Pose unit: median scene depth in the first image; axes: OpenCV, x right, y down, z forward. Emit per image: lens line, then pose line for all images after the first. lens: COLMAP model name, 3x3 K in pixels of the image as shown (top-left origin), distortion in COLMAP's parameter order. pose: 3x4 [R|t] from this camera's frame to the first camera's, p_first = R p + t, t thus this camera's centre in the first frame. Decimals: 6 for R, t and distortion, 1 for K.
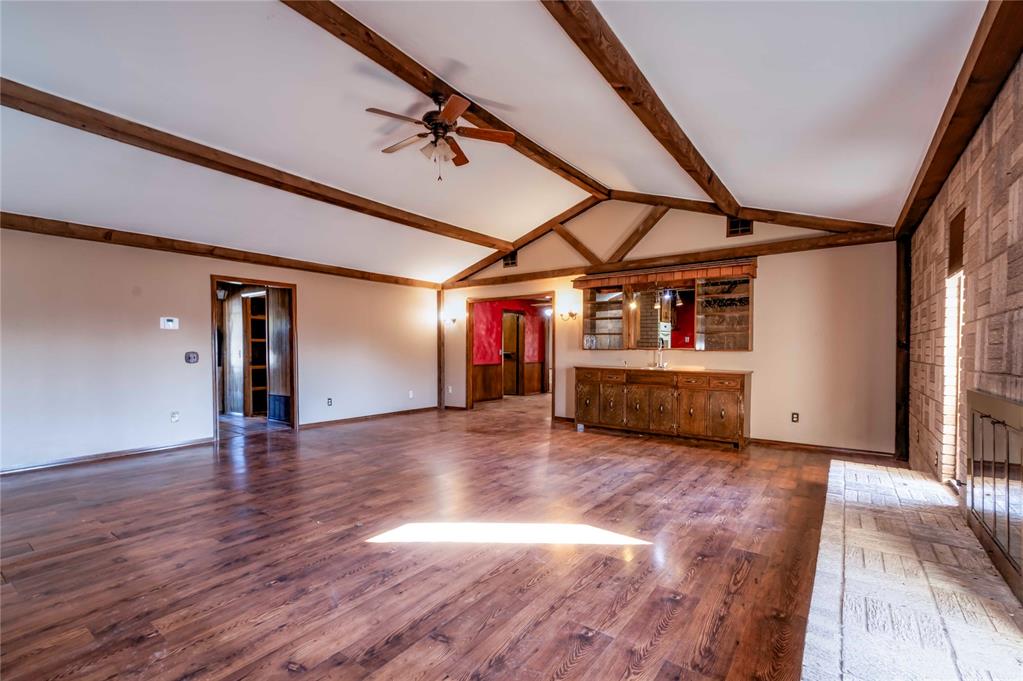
lens RADIAL K [[459.7, 0, 511.4], [0, 459.7, 348.8], [0, 0, 1]] dist [-0.002034, 0.000137]
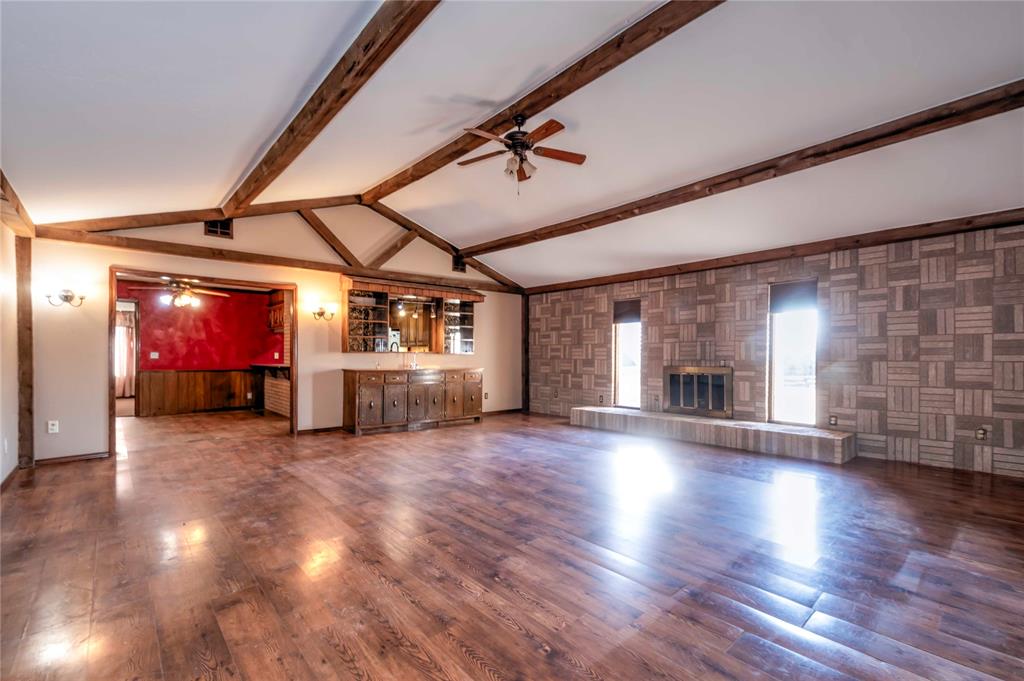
lens RADIAL K [[461.7, 0, 513.3], [0, 461.7, 357.4], [0, 0, 1]] dist [0.001207, 0.000113]
pose [[0.191333, -0.009547, 0.981479, -0.736665], [-0.004805, 0.999932, 0.010663, -0.001014], [-0.981513, -0.006756, 0.191274, 0.486859]]
